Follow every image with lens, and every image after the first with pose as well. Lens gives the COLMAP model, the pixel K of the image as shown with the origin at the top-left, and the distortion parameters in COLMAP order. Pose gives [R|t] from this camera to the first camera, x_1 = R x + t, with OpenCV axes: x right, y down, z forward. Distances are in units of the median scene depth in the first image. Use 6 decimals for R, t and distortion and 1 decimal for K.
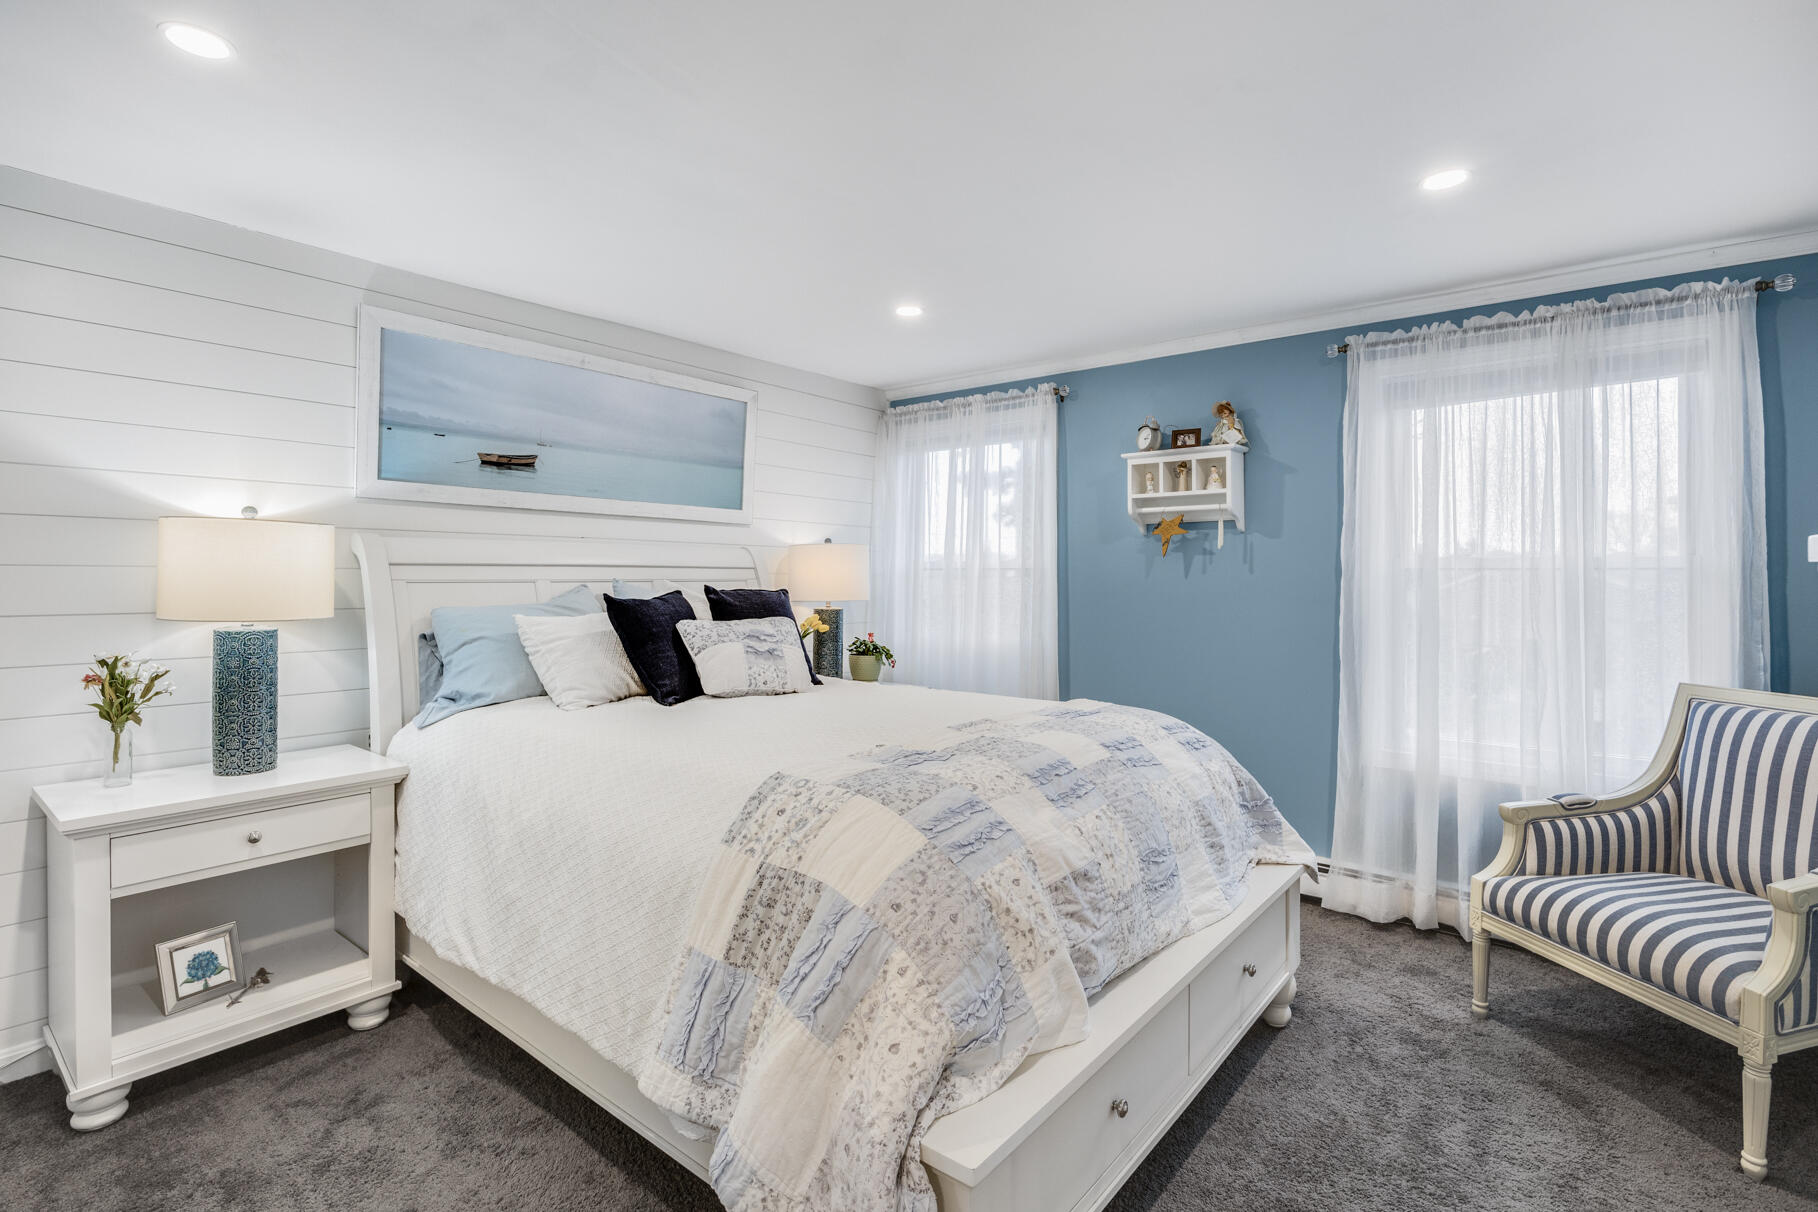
lens RADIAL K [[898.2, 0, 907.4], [0, 898.2, 575.3], [0, 0, 1]] dist [-0.003432, 0.000554]
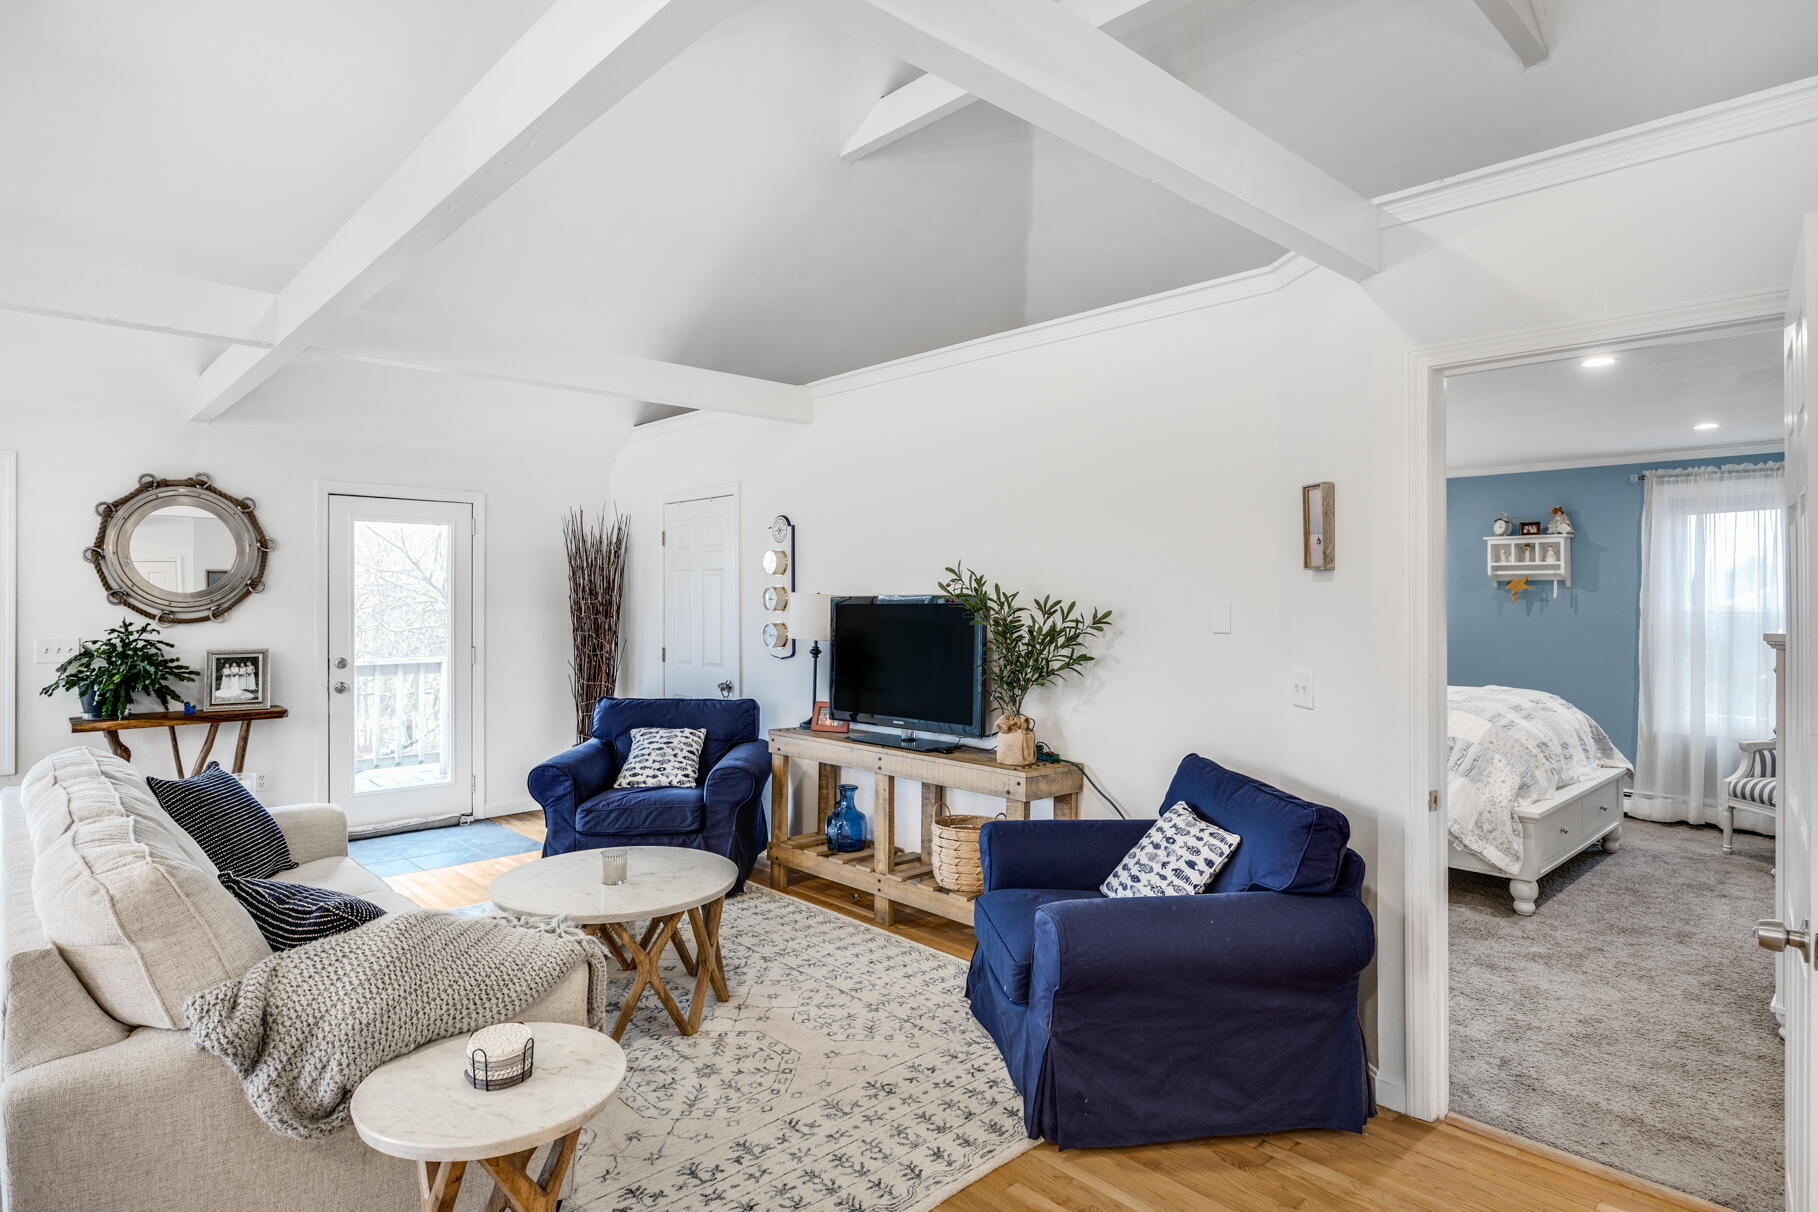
lens RADIAL K [[994.1, 0, 890.4], [0, 994.1, 595.3], [0, 0, 1]] dist [-0.005324, -0.005233]
pose [[0.986569, -0.002792, -0.163318, -0.584966], [0.003553, 0.999984, 0.004369, -0.051811], [0.163304, -0.004891, 0.986564, -1.028478]]
